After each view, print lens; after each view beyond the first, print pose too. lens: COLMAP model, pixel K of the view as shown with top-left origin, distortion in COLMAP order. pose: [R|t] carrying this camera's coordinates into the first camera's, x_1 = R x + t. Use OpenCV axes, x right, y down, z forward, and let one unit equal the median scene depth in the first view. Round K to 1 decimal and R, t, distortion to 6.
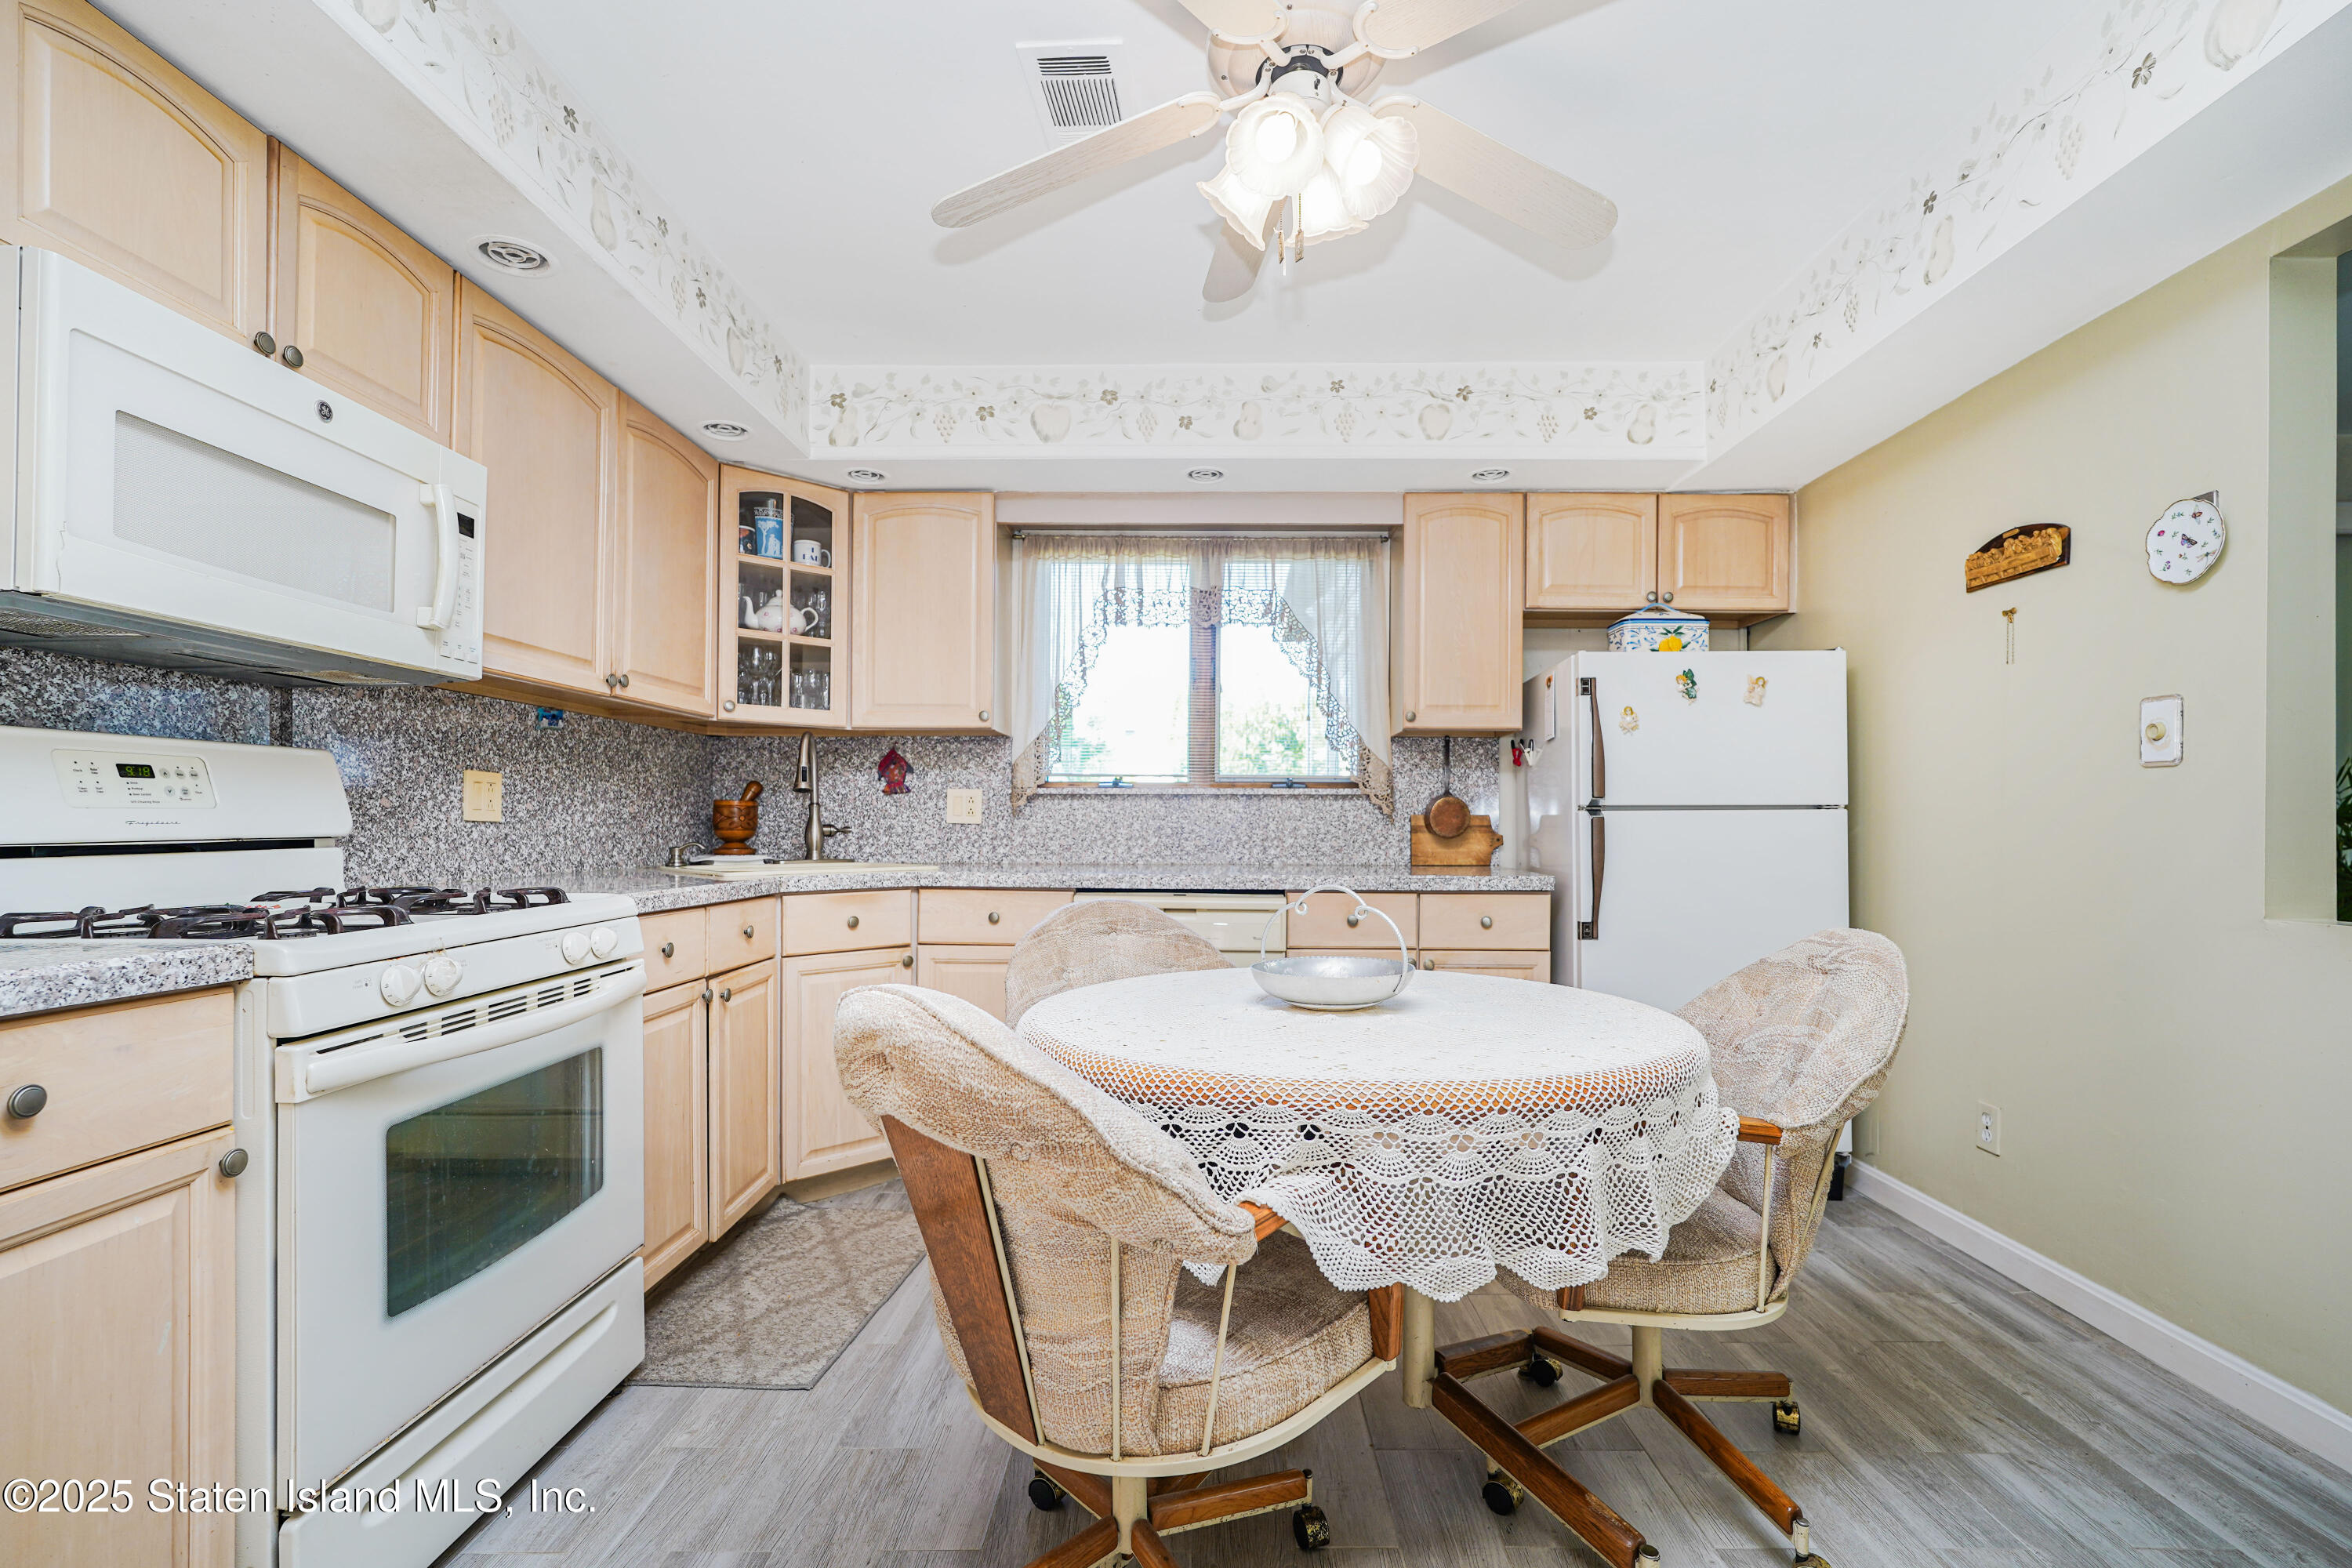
lens RADIAL K [[1050.8, 0, 1186.1], [0, 1050.8, 791.9], [0, 0, 1]] dist [-0.016963, 0.009464]
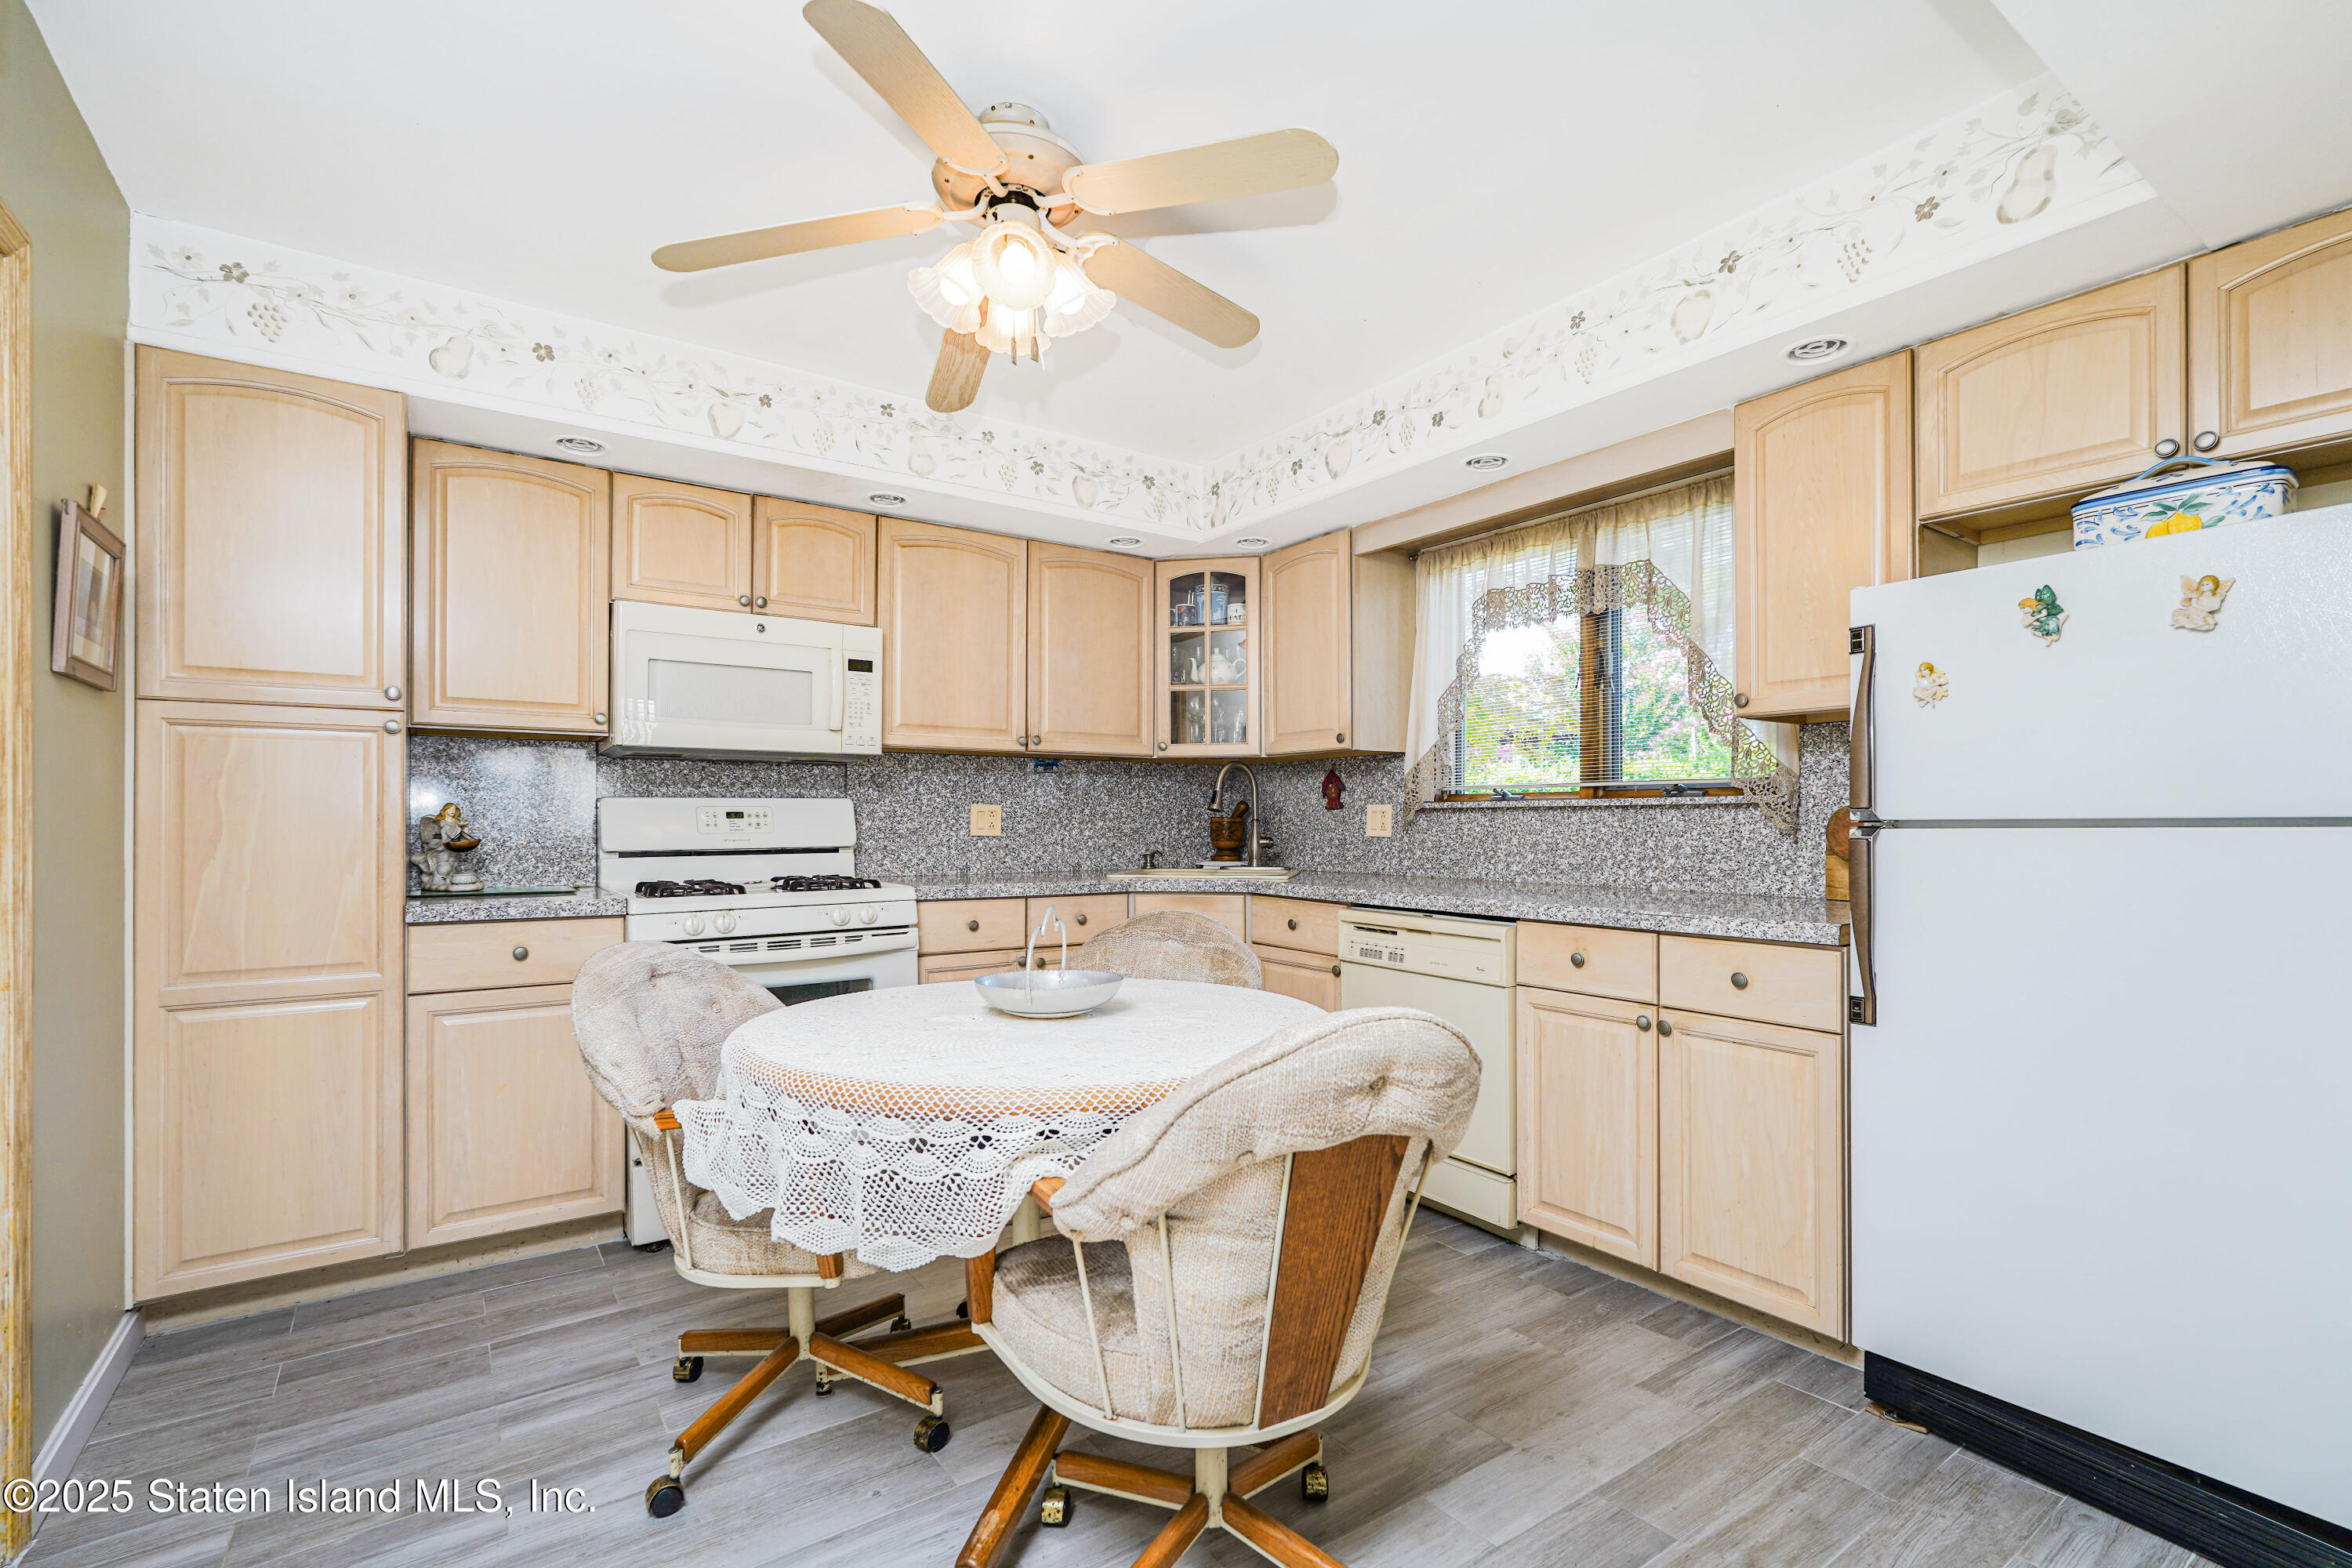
lens RADIAL K [[1044.6, 0, 1183.4], [0, 1044.6, 780.5], [0, 0, 1]] dist [-0.021463, 0.015566]
pose [[0.591786, -0.035508, -0.805313, 0.611985], [0.026561, 0.999346, -0.024545, -0.007168], [0.805657, -0.006865, 0.592342, 0.250308]]
